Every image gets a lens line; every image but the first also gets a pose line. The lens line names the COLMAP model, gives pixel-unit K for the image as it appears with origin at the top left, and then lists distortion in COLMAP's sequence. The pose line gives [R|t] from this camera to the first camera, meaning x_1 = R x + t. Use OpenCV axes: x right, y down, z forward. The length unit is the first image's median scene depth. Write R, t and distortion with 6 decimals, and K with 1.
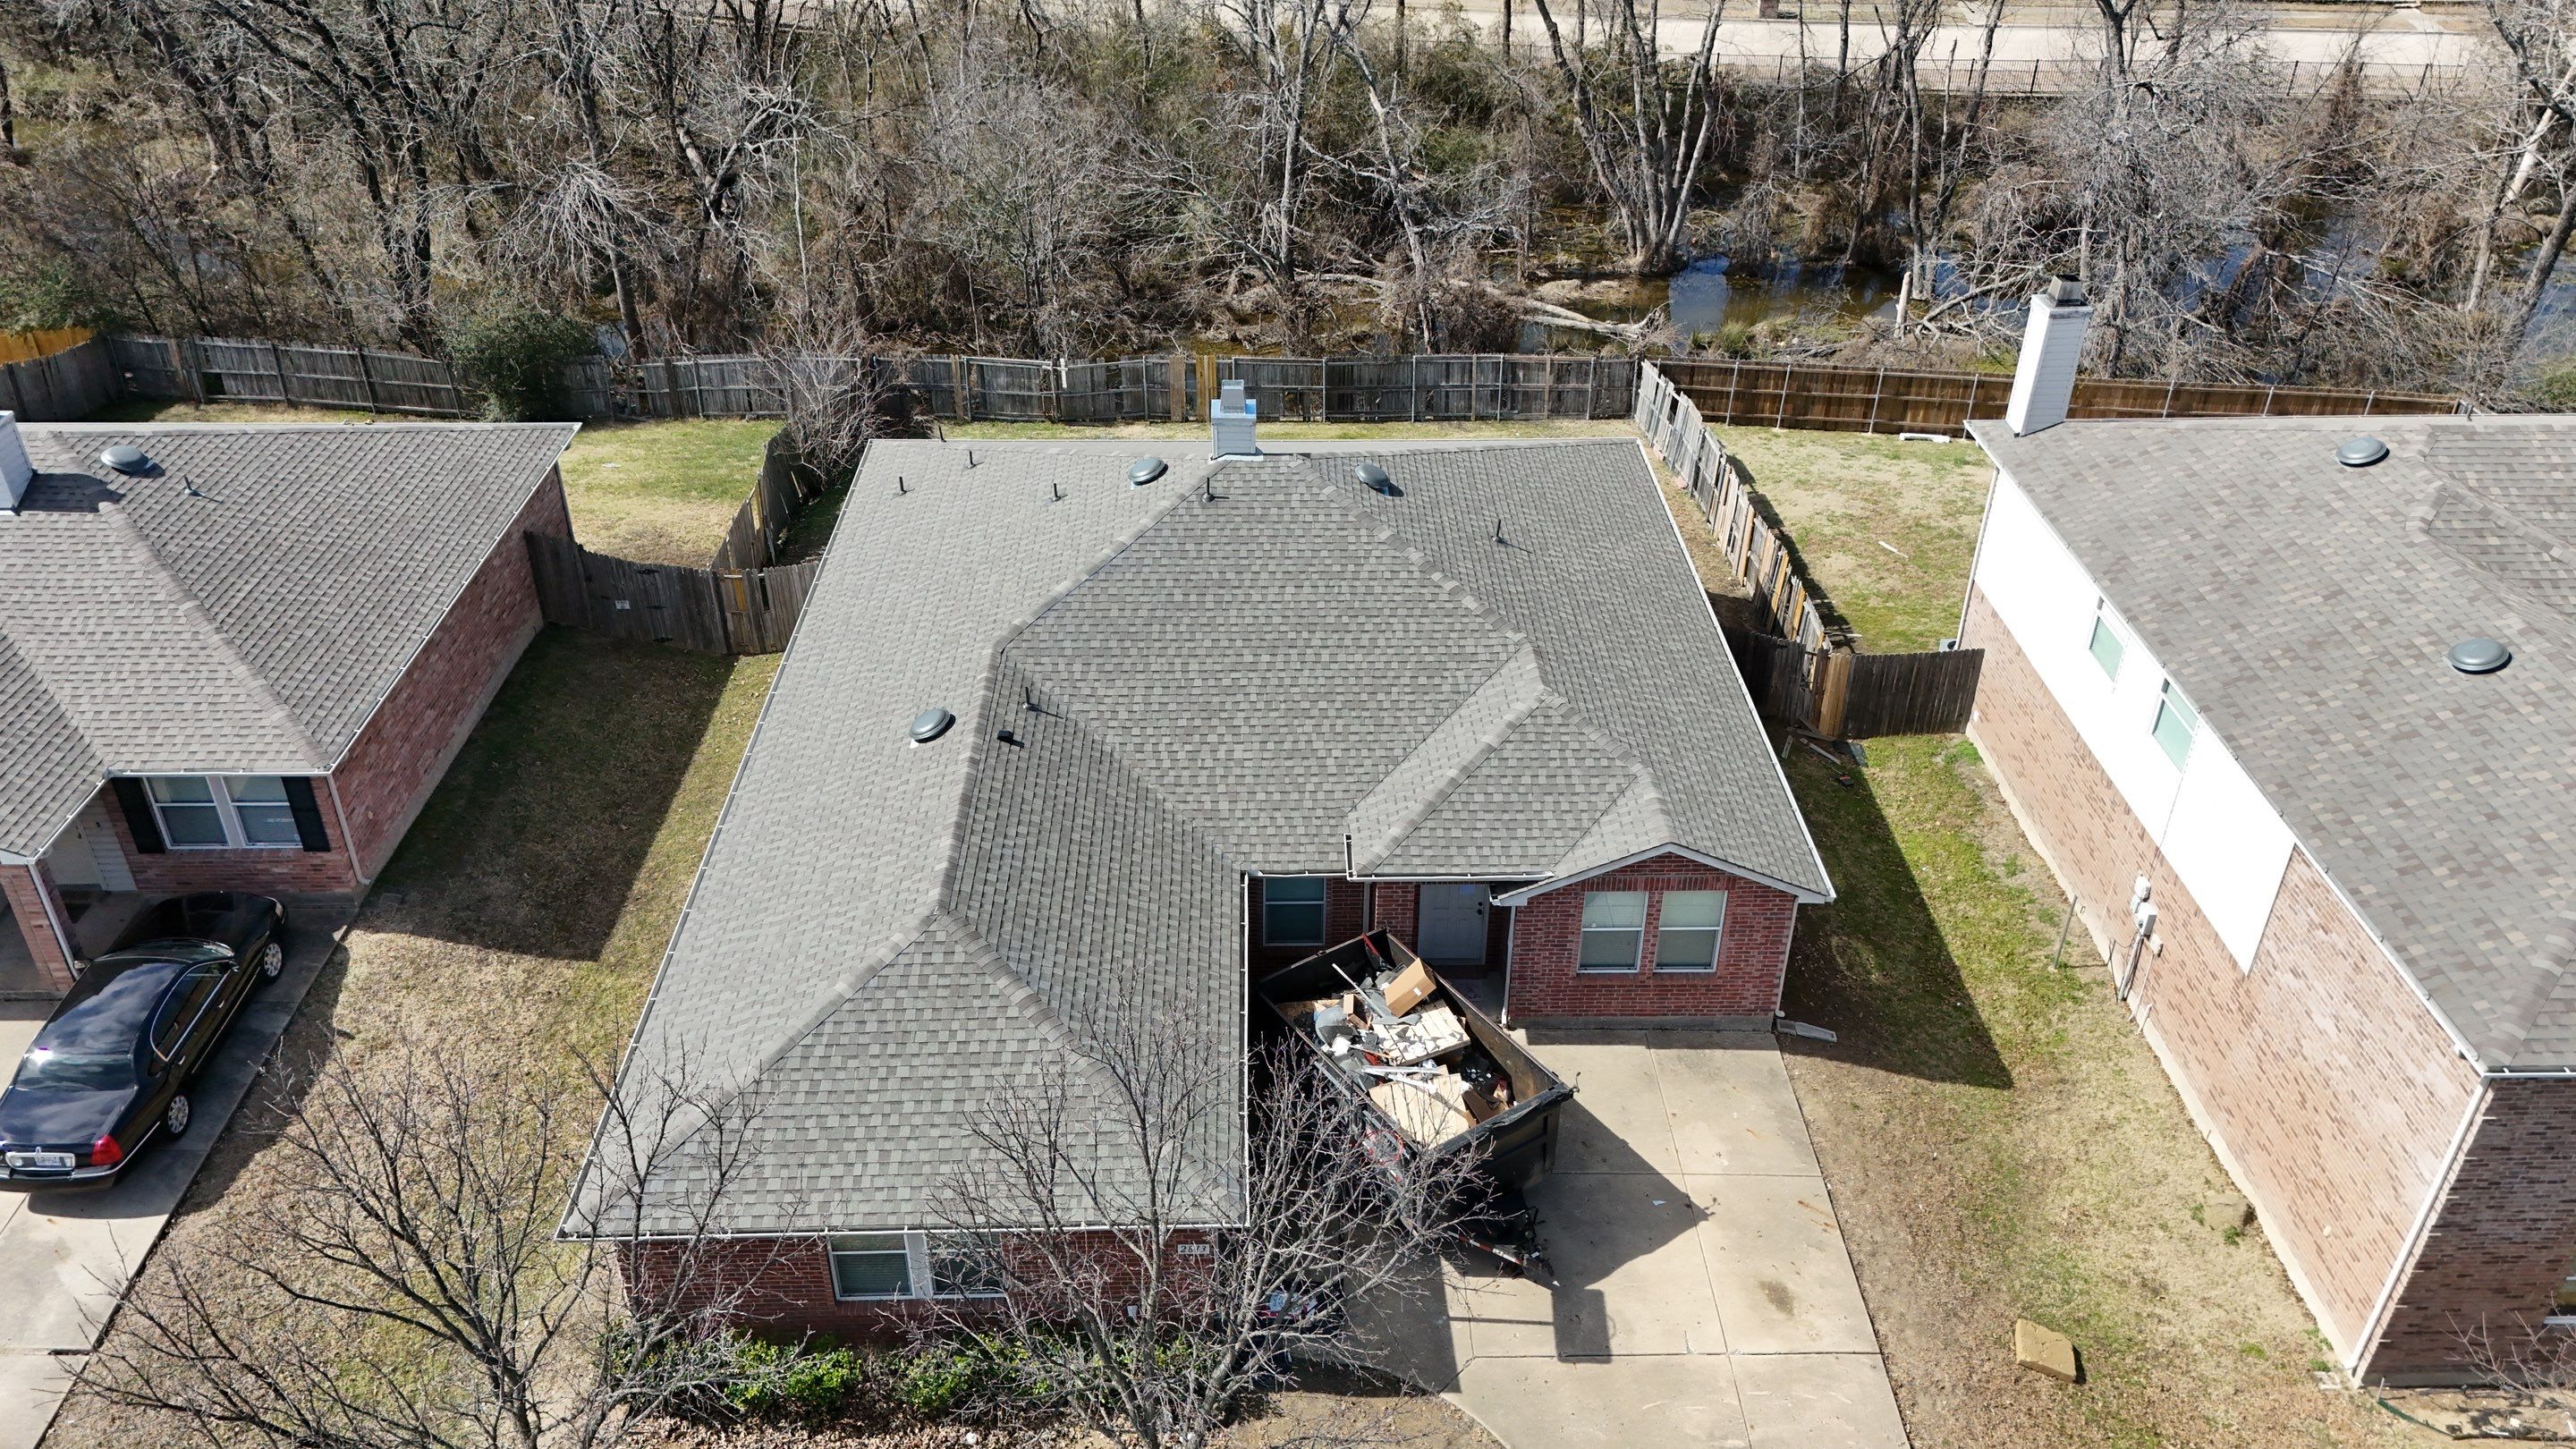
lens RADIAL K [[1882.8, 0, 1288.0], [0, 1882.8, 724.5], [0, 0, 1]] dist [0.069202, -0.060602]
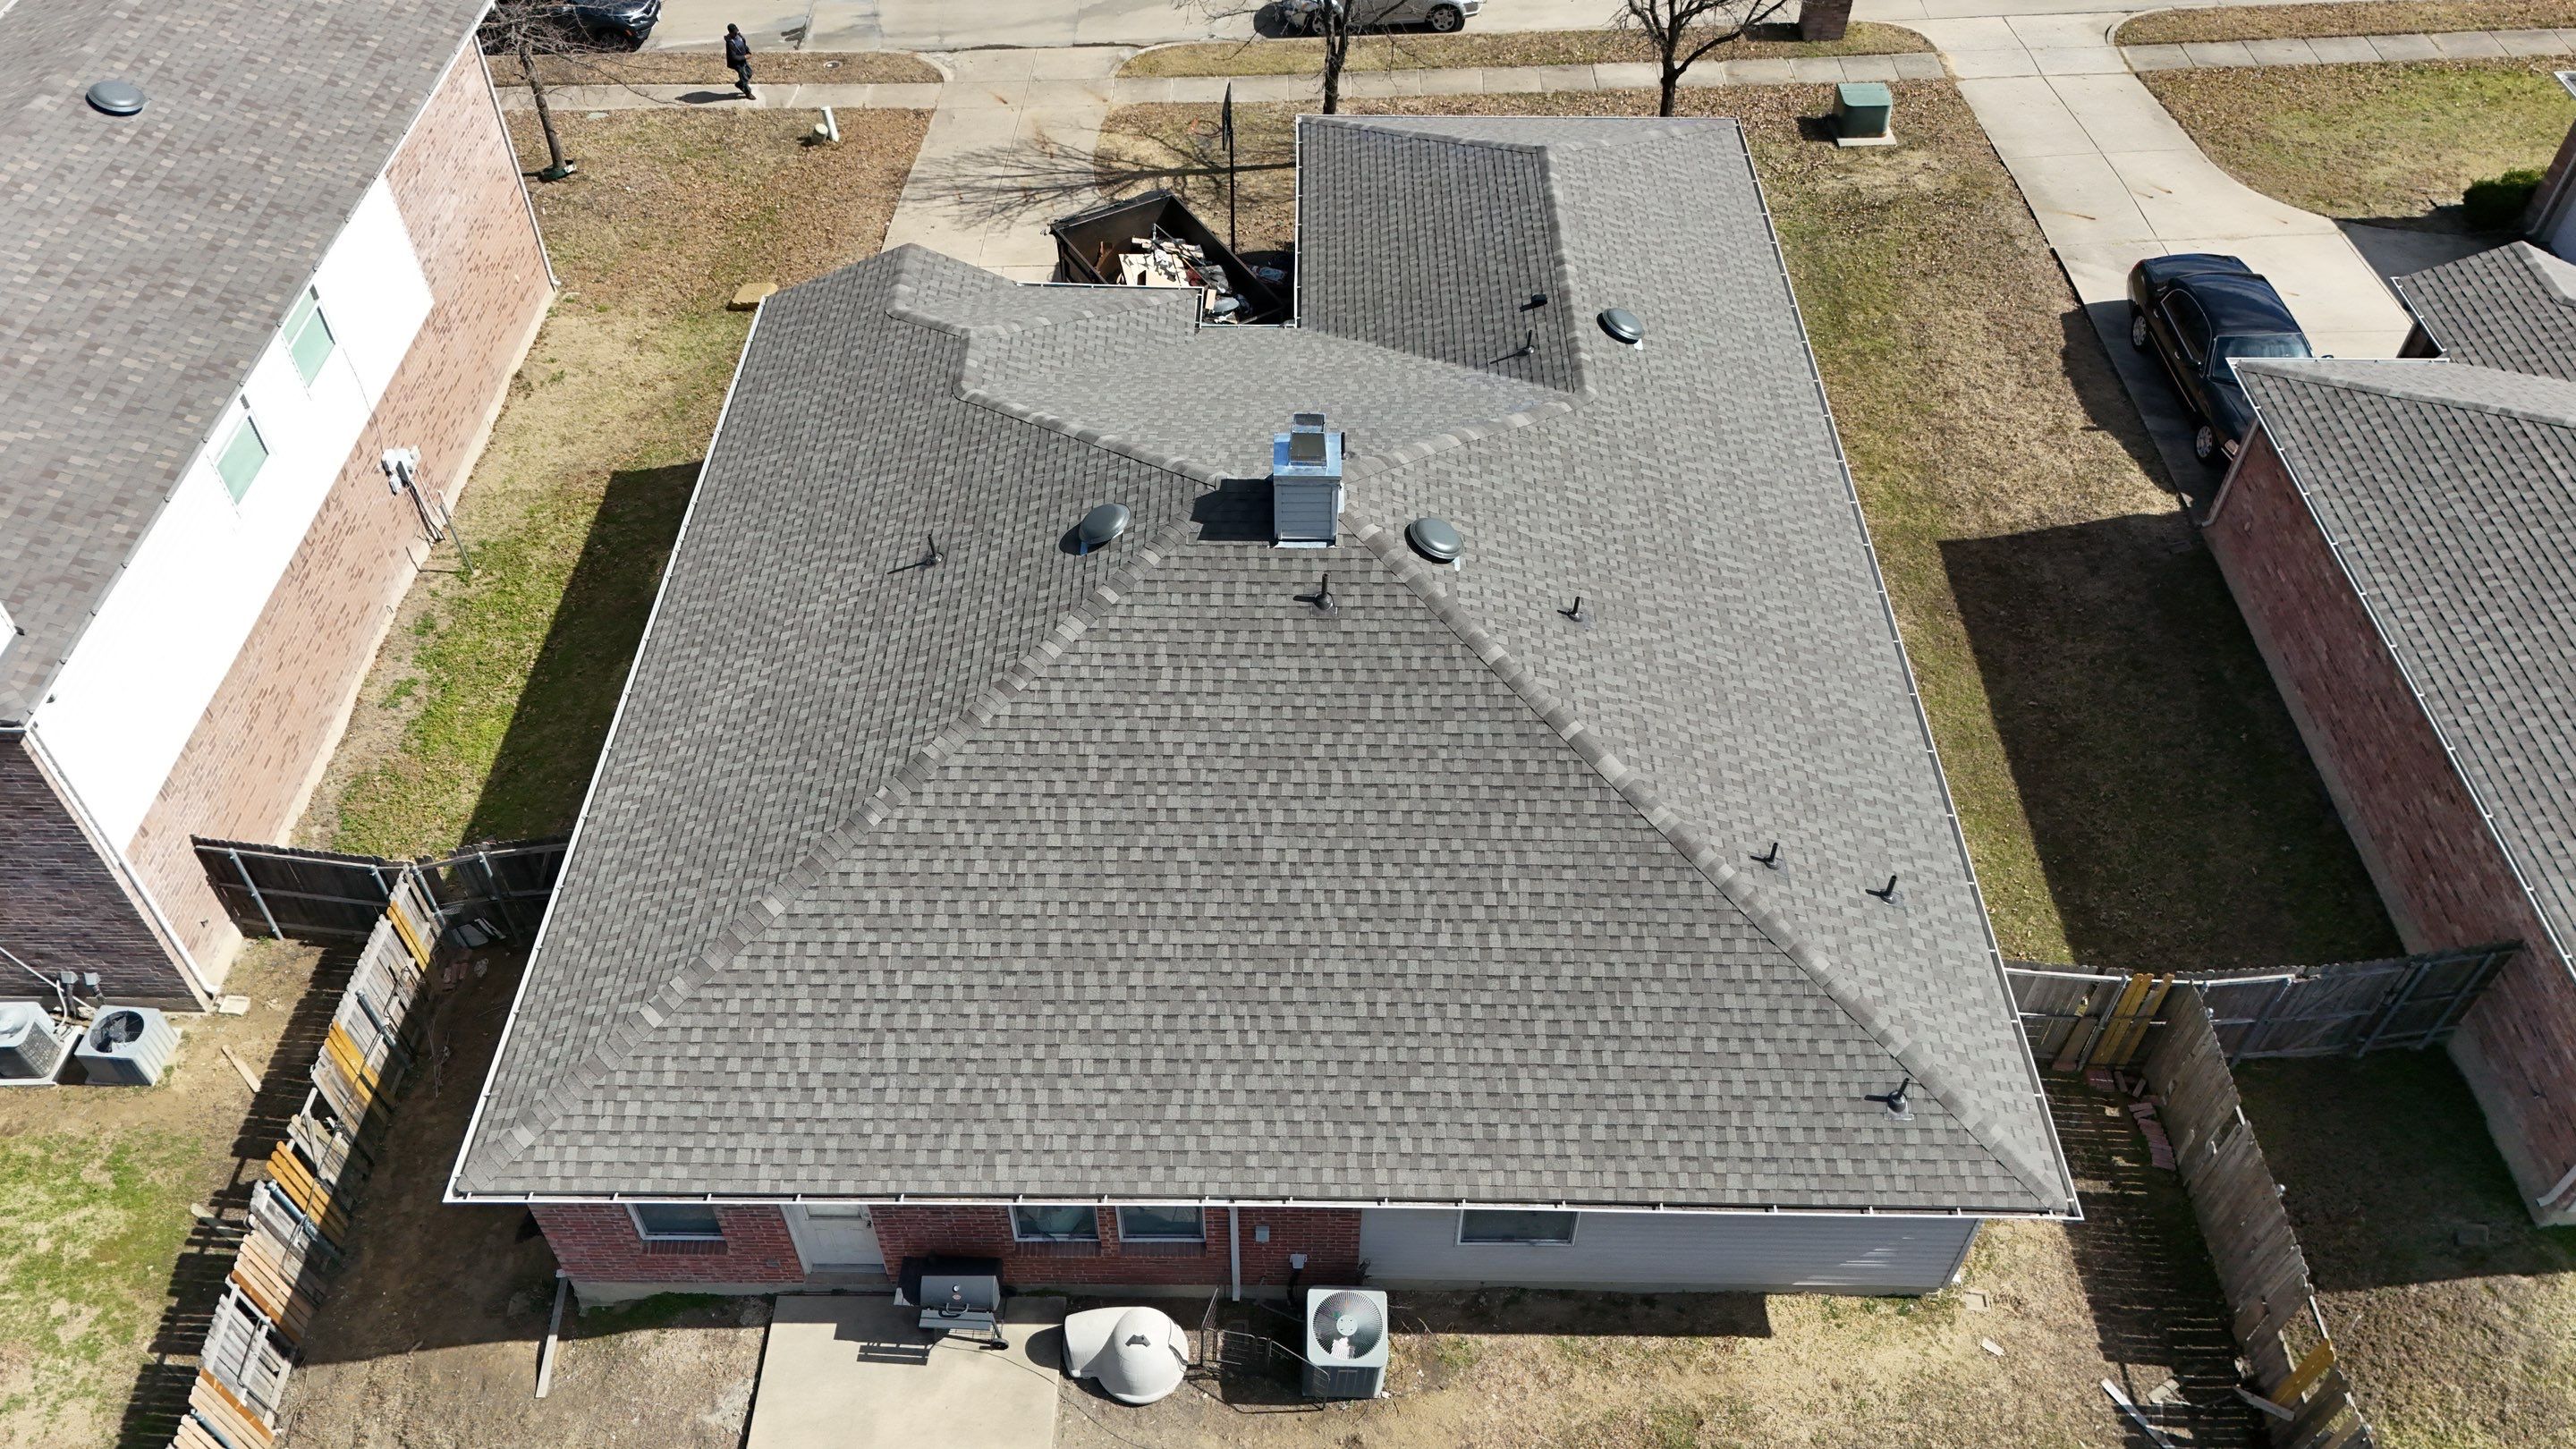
lens RADIAL K [[1882.8, 0, 1288.0], [0, 1882.8, 724.5], [0, 0, 1]] dist [0.069202, -0.060602]
pose [[-0.999560, -0.026881, 0.012572, -0.035500], [0.007345, 0.186388, 0.982449, -0.896853], [-0.028752, 0.982108, -0.186108, 1.362561]]
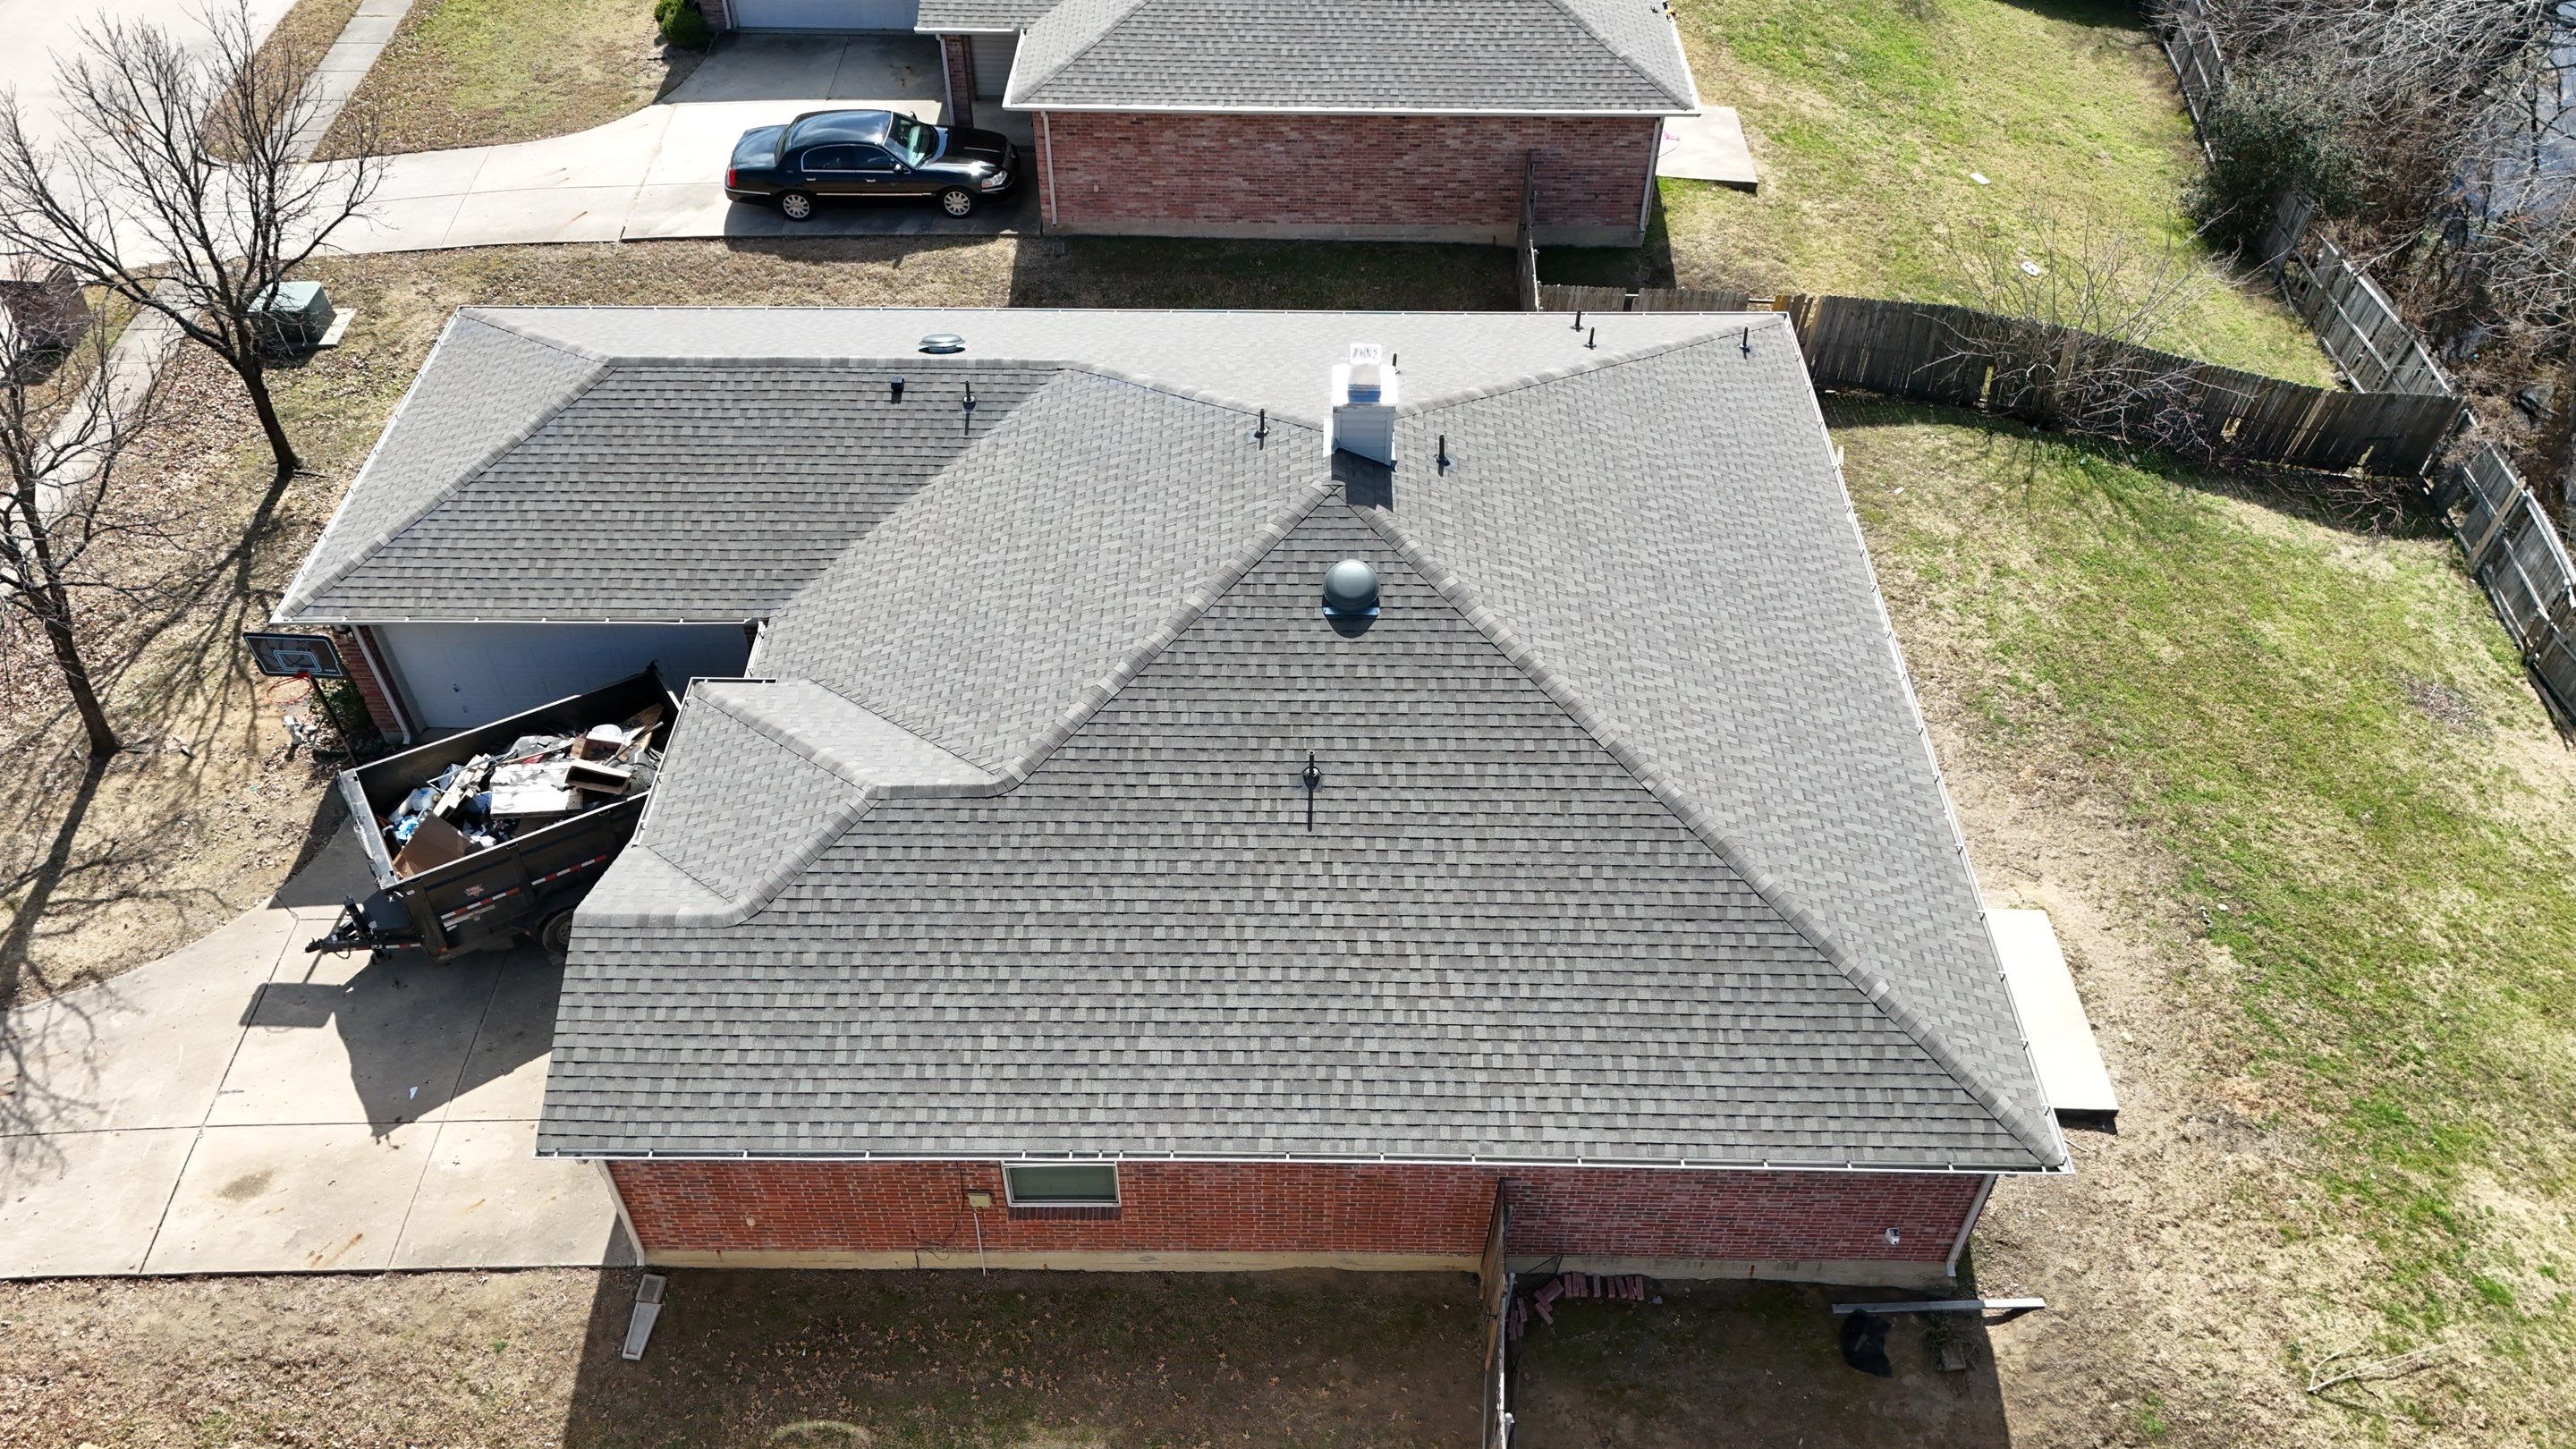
lens RADIAL K [[1902.6, 0, 1296.9], [0, 1902.6, 712.9], [0, 0, 1]] dist [0.063733, -0.060896]
pose [[-0.023921, 0.690492, -0.722944, 0.657891], [-0.546869, 0.596323, 0.587650, -0.569355], [0.836876, 0.409413, 0.363344, 0.856573]]
